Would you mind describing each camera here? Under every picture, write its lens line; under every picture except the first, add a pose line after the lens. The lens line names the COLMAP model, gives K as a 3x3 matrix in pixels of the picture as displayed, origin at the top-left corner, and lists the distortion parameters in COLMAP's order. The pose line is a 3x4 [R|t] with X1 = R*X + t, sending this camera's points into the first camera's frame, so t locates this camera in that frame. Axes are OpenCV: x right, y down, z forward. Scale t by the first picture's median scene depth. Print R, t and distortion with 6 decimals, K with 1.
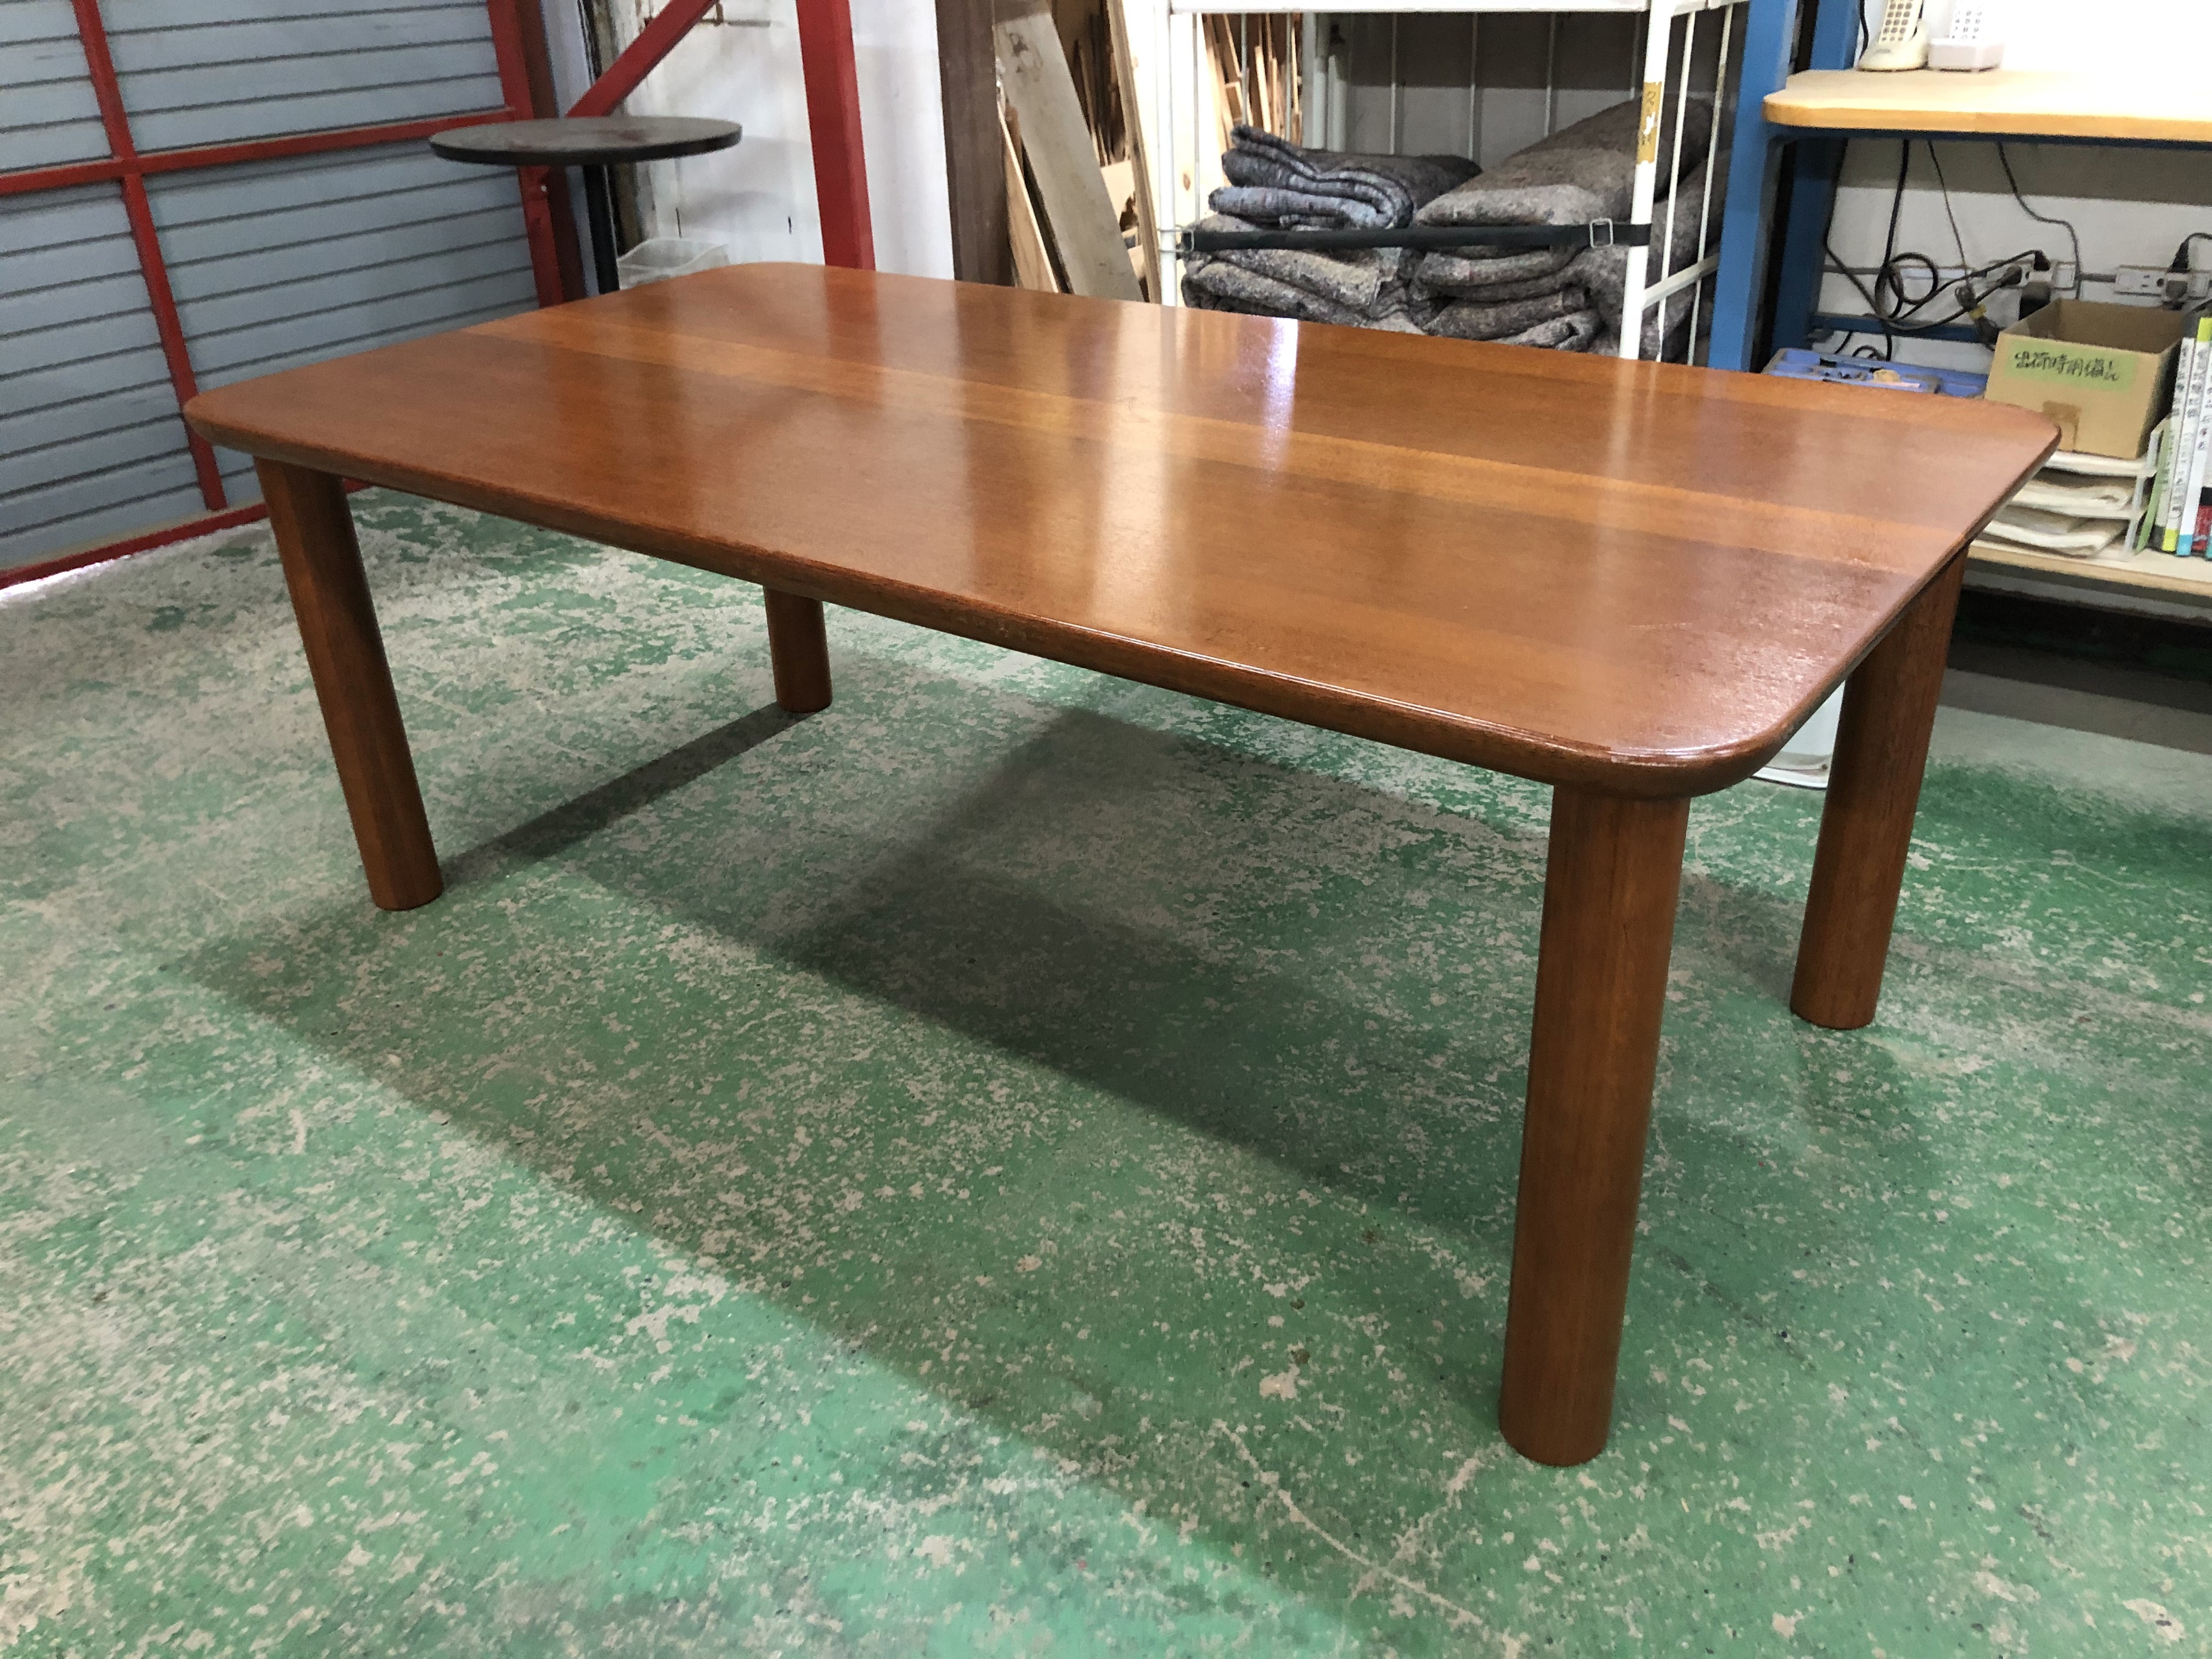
lens RADIAL K [[1826.4, 0, 1090.7], [0, 1826.4, 834.1], [0, 0, 1]] dist [0.001733, 0.006684]
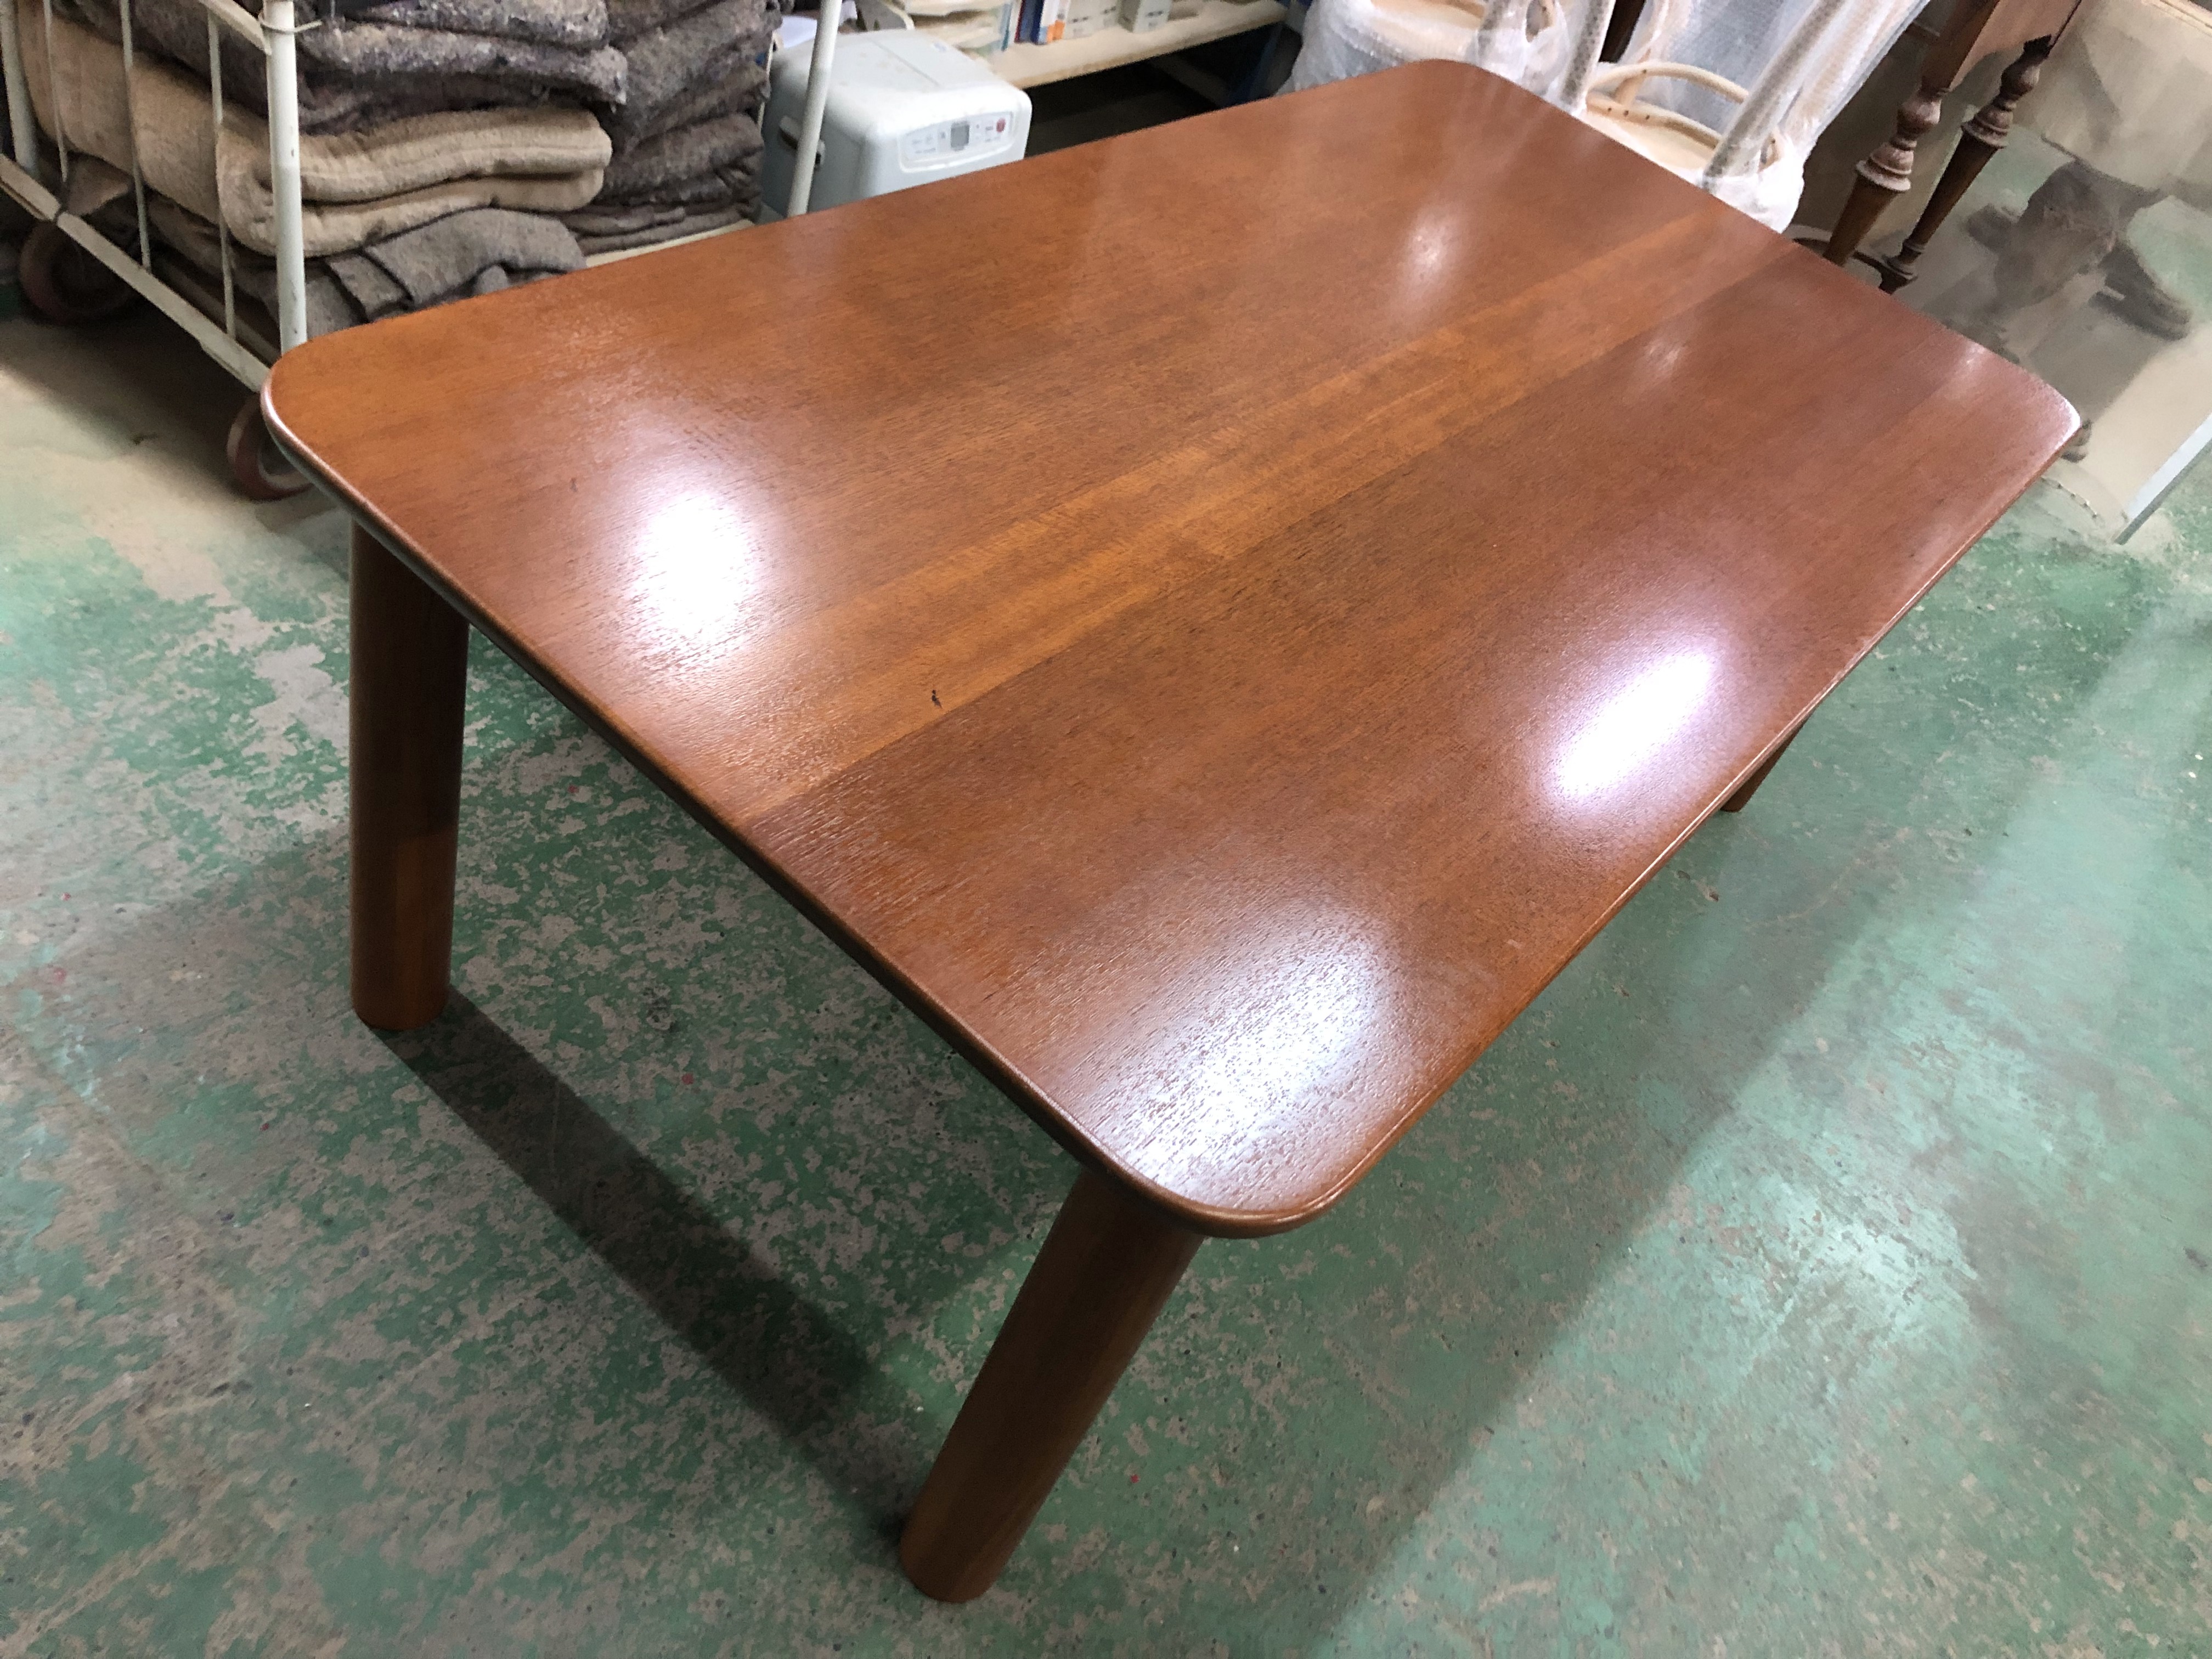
lens RADIAL K [[1835.6, 0, 1104.8], [0, 1835.6, 822.5], [0, 0, 1]] dist [0.004445, -0.004802]
pose [[0.032762, -0.649452, 0.759696, -0.939506], [0.208773, 0.747784, 0.630265, -0.734915], [-0.977415, 0.137955, 0.160087, 1.115222]]
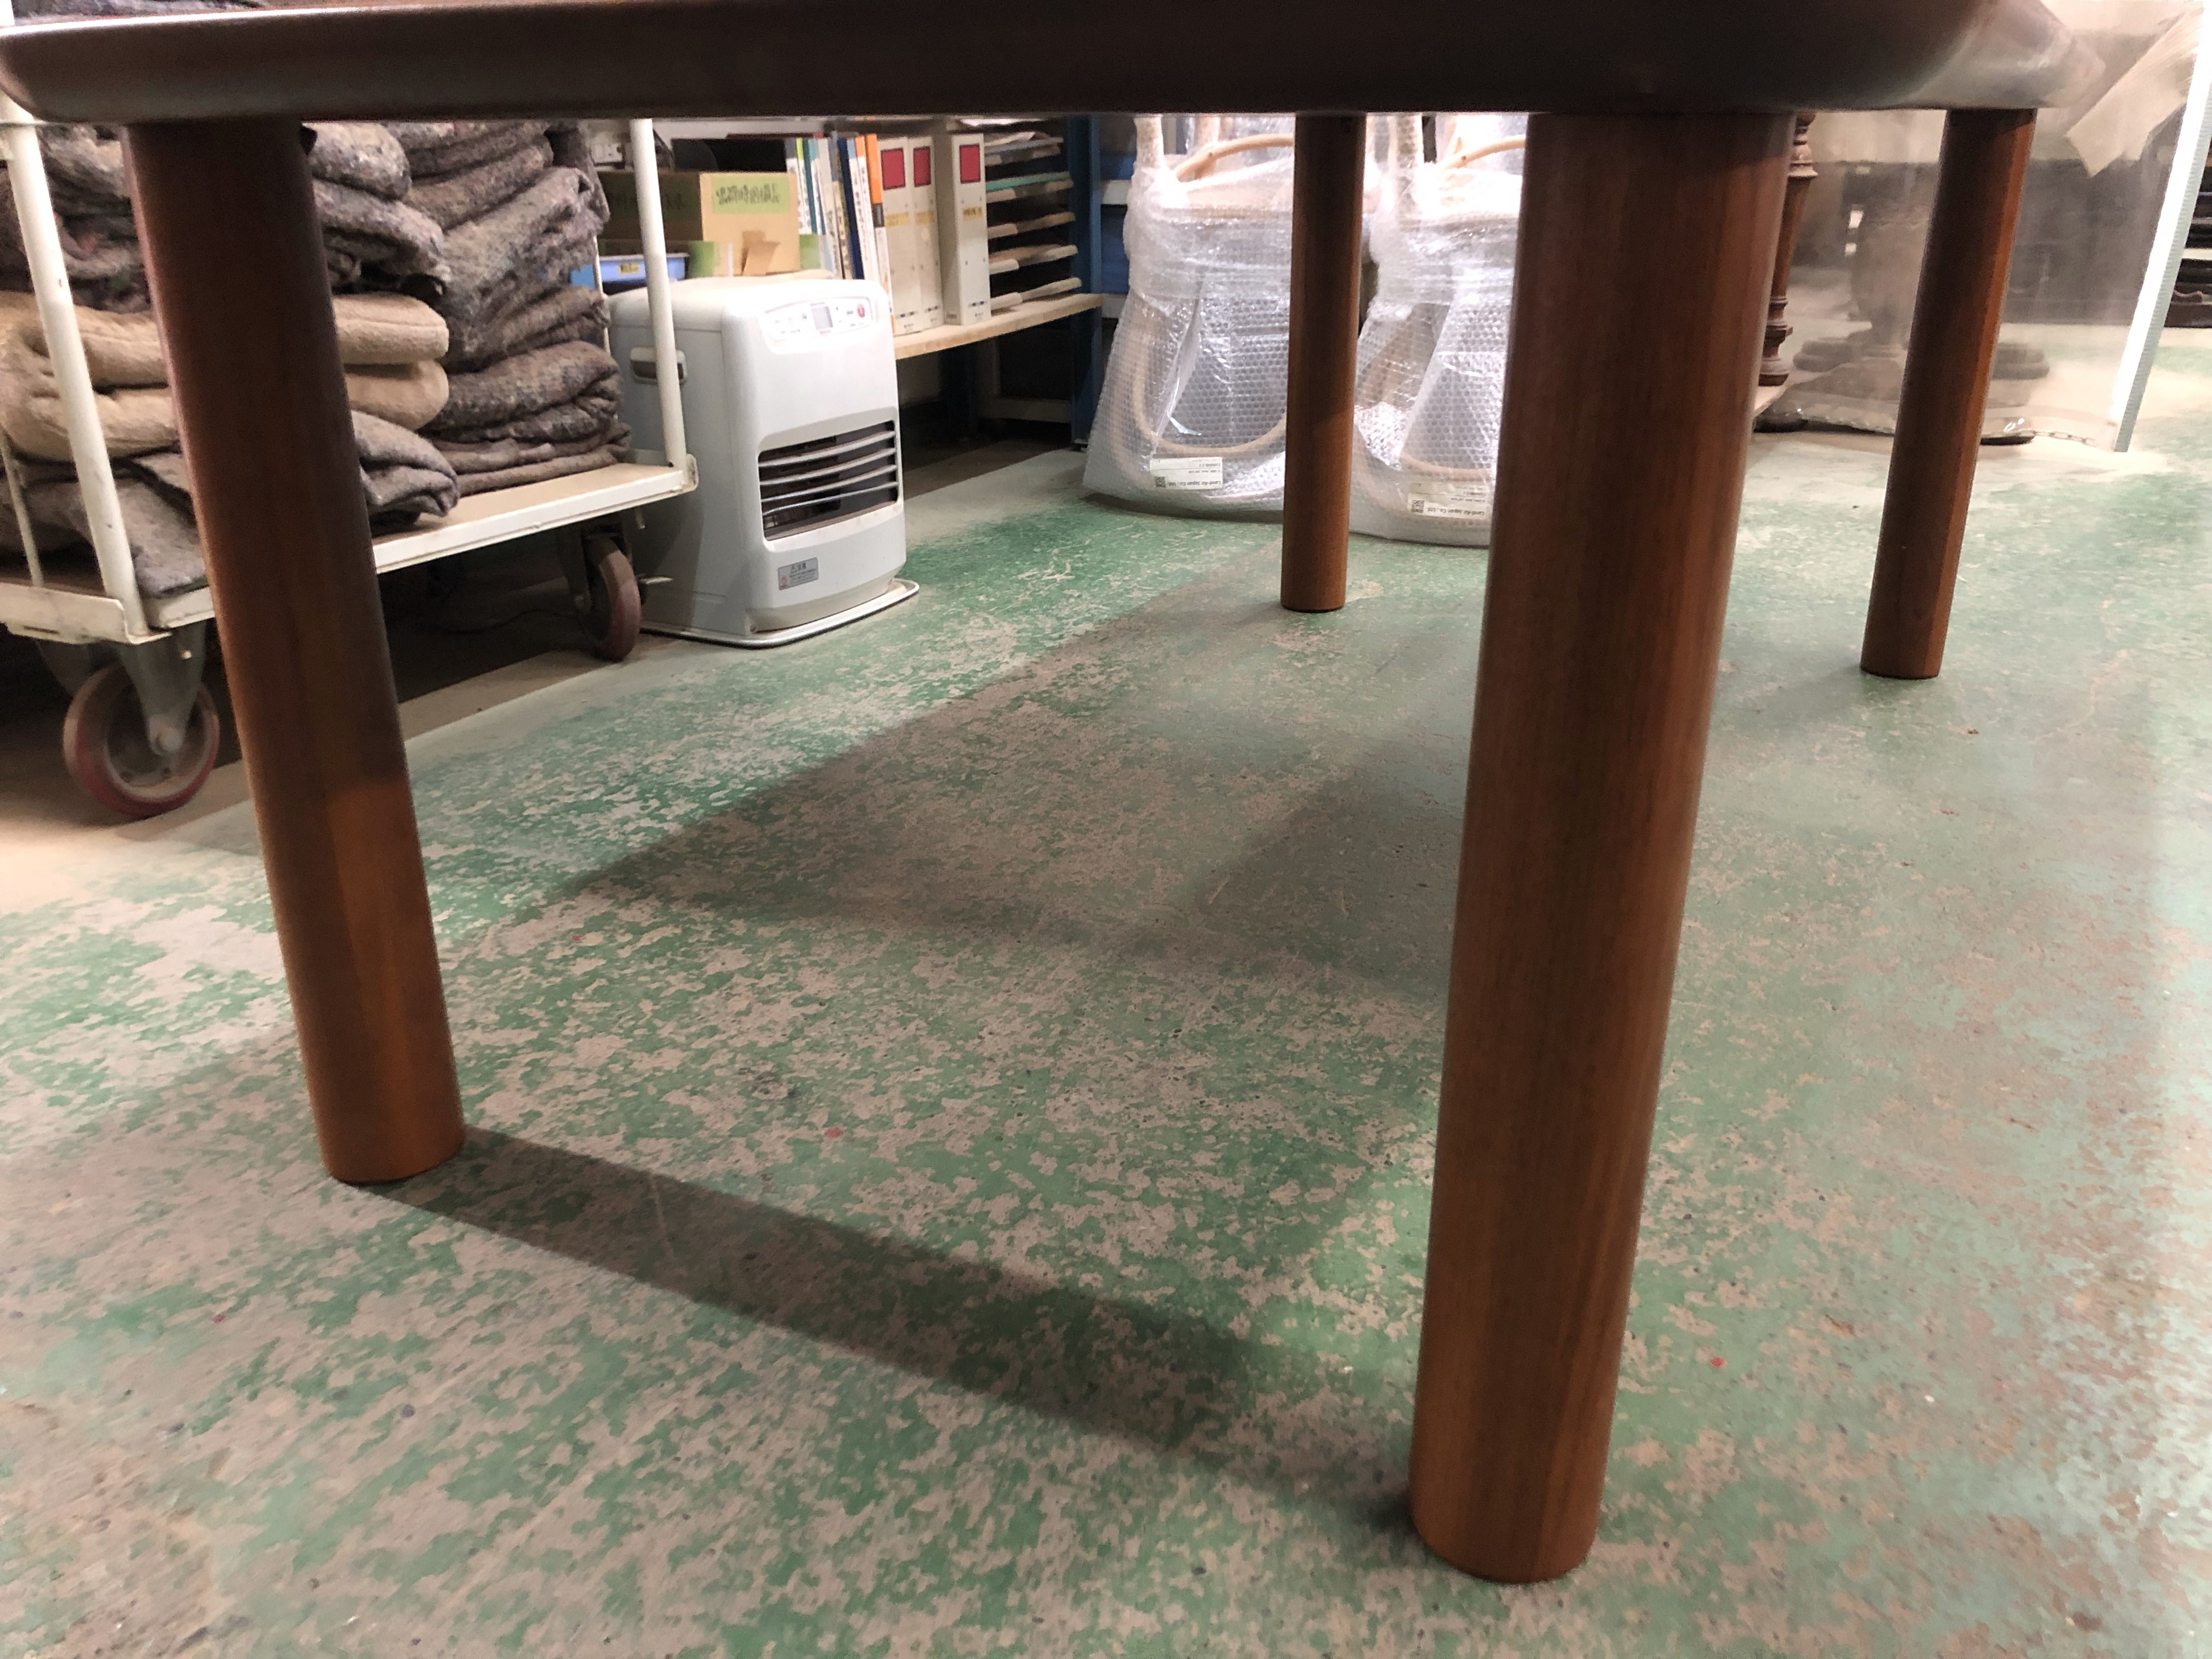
lens RADIAL K [[1835.8, 0, 1117.5], [0, 1835.8, 844.3], [0, 0, 1]] dist [0.010037, -0.001513]
pose [[-0.162476, -0.322851, 0.932400, -0.897434], [0.474849, 0.802752, 0.360704, -0.327800], [-0.864939, 0.501355, 0.022878, 1.357037]]
